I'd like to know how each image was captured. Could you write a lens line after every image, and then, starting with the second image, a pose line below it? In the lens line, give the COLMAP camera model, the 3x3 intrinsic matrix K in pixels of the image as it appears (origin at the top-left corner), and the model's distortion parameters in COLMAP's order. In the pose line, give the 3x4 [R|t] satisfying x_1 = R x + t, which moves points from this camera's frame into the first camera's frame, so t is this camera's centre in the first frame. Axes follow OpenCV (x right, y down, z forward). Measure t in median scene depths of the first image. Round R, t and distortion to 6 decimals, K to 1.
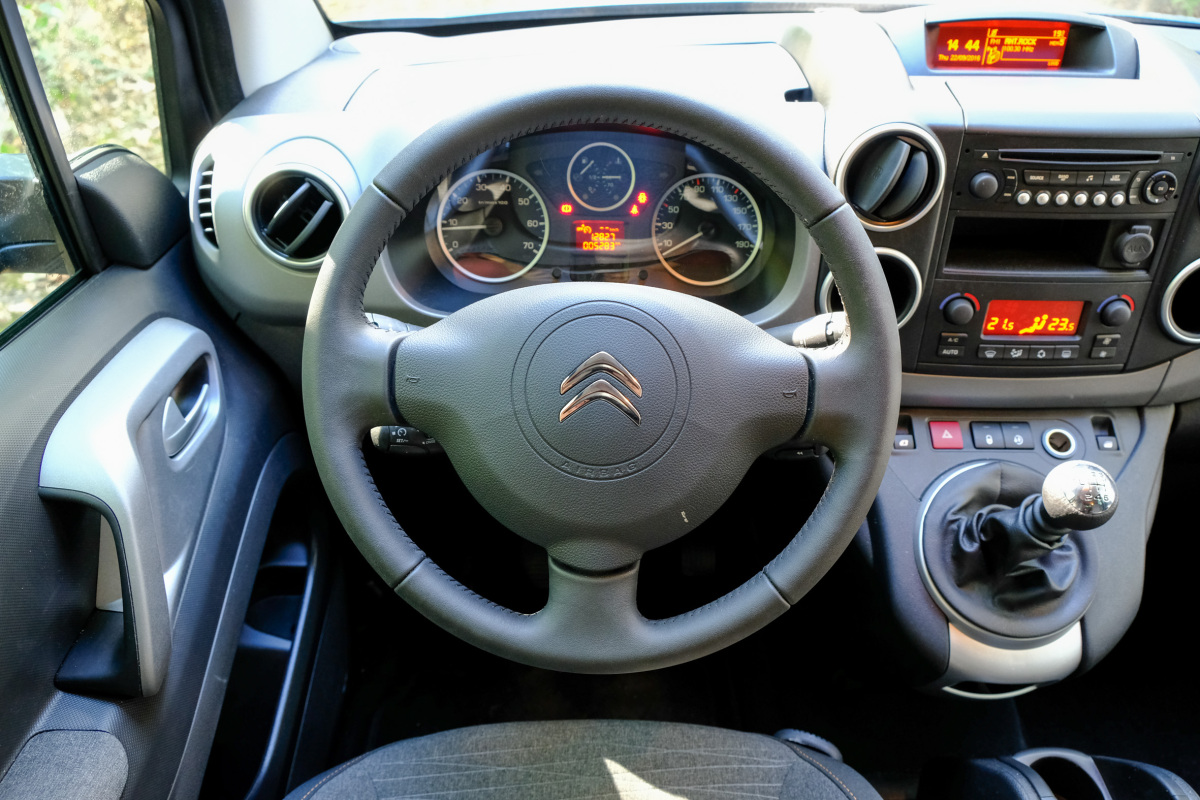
lens RADIAL K [[937.3, 0, 598.6], [0, 937.3, 403.2], [0, 0, 1]] dist [-0.045837, 0.023222]
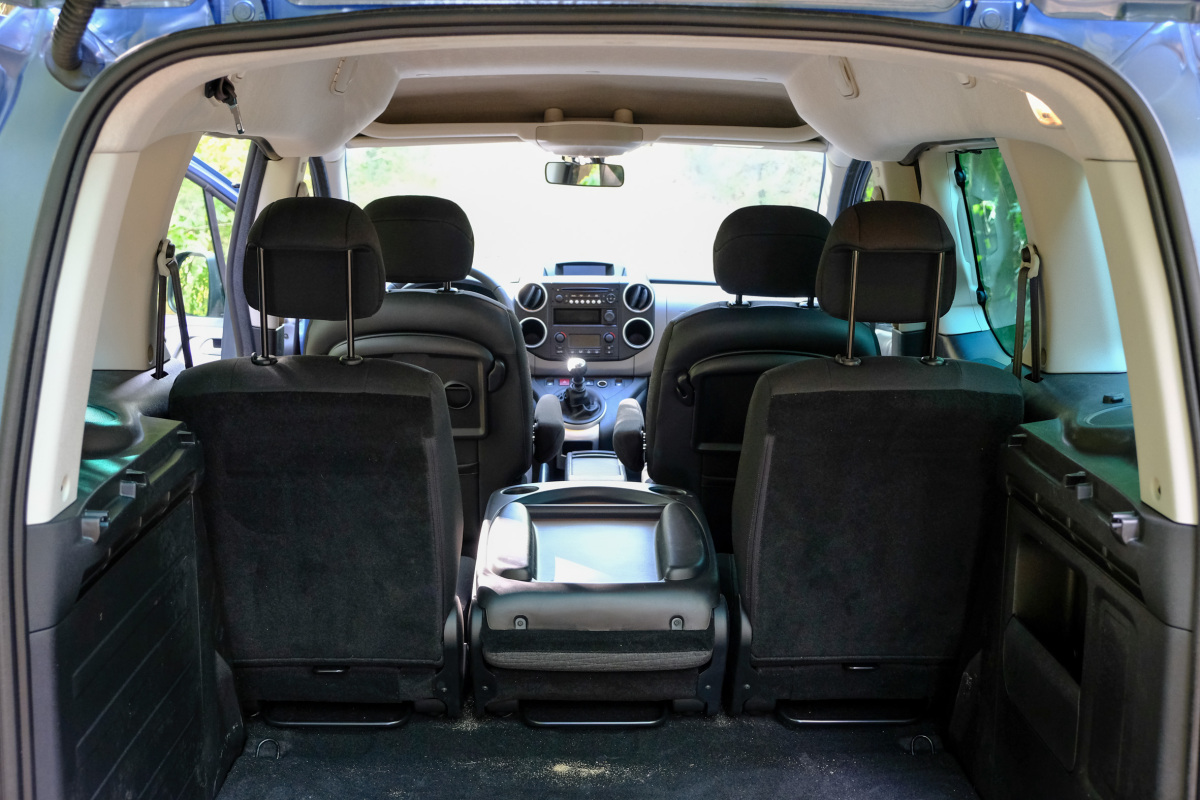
lens RADIAL K [[1477.9, 0, 600.4], [0, 1477.9, 400.9], [0, 0, 1]] dist [-0.001886, 0.000000]
pose [[0.999806, -0.009003, 0.017500, 0.411148], [0.015612, 0.904224, -0.426773, 2.179925], [-0.011982, 0.426963, 0.904190, -3.384966]]
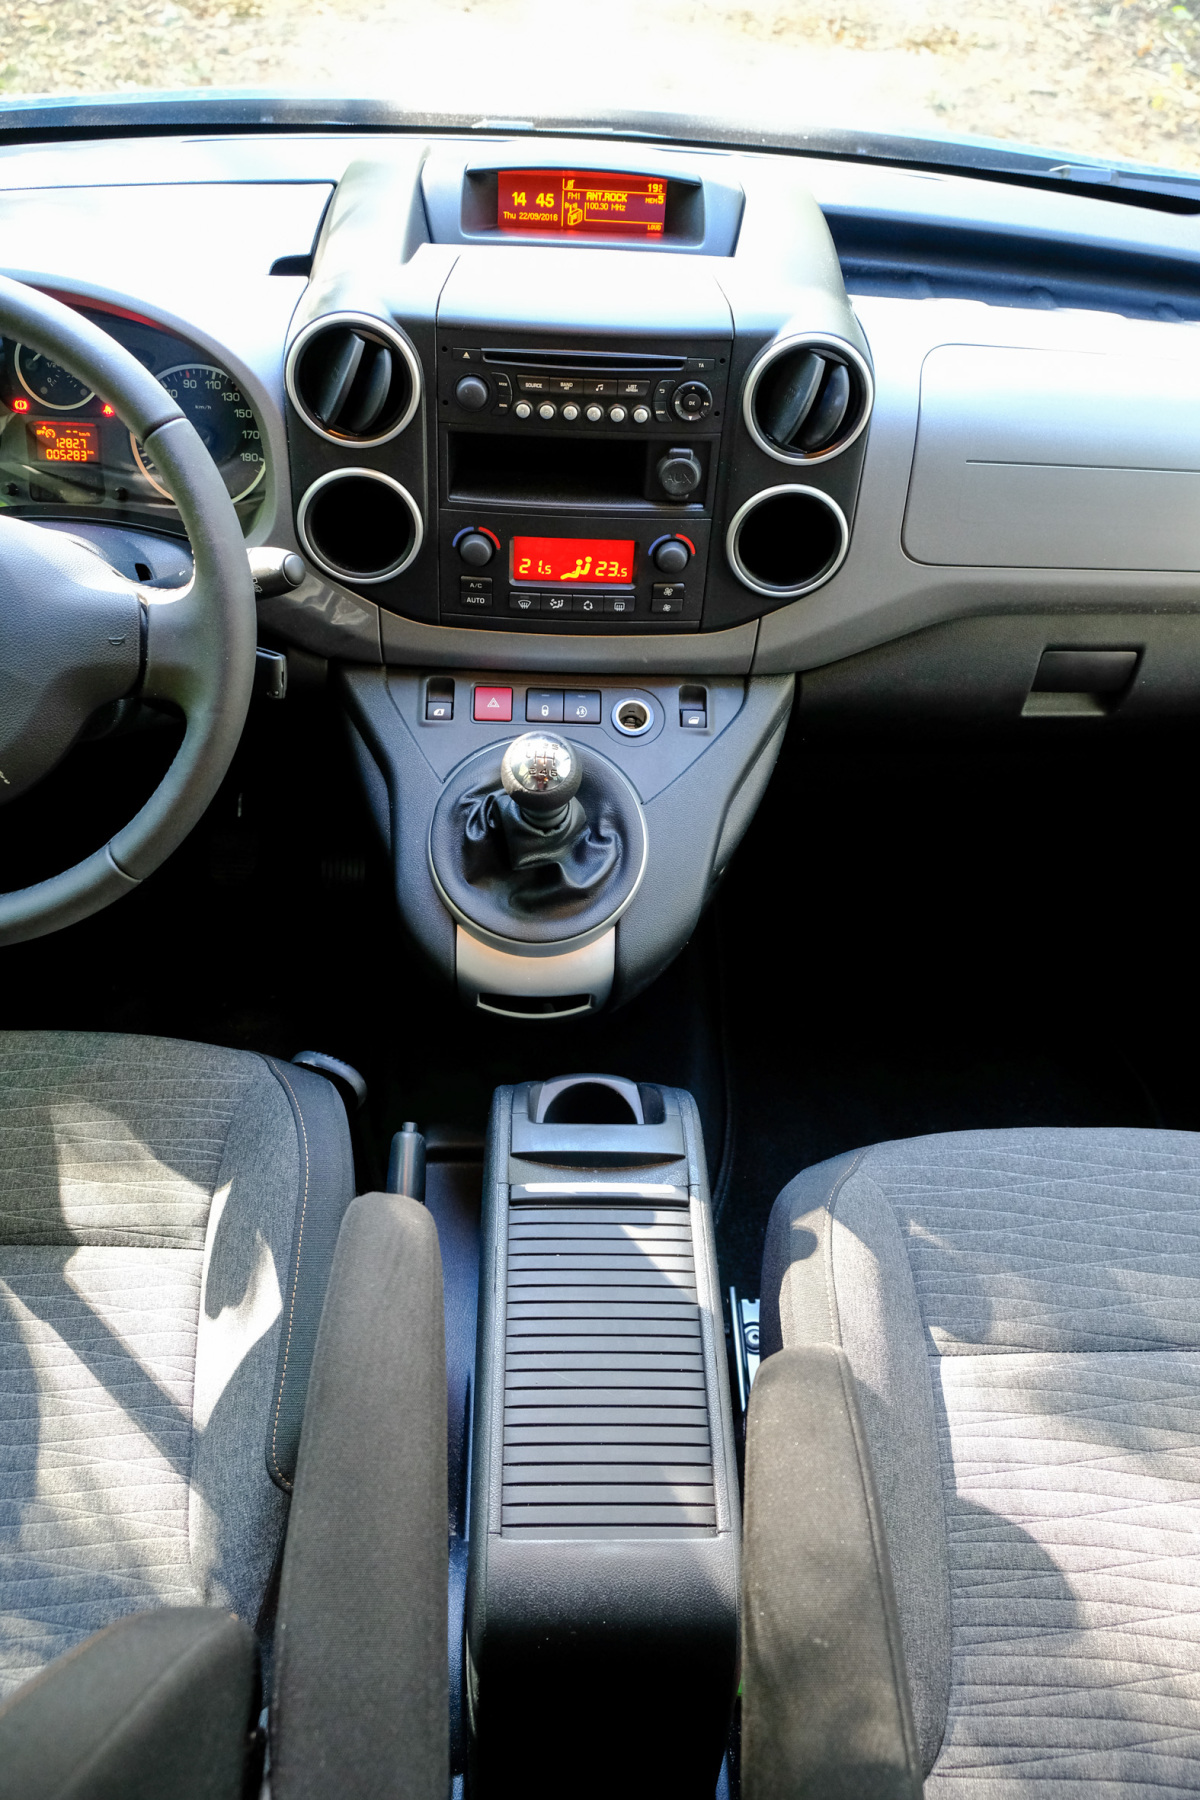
lens RADIAL K [[1406.0, 0, 607.3], [0, 1406.0, 898.7], [0, 0, 1]] dist [-0.045837, 0.023222]
pose [[0.998720, 0.017688, 0.047396, 0.423317], [-0.024824, 0.987681, 0.154501, 0.010516], [-0.044079, -0.155480, 0.986855, -0.252439]]
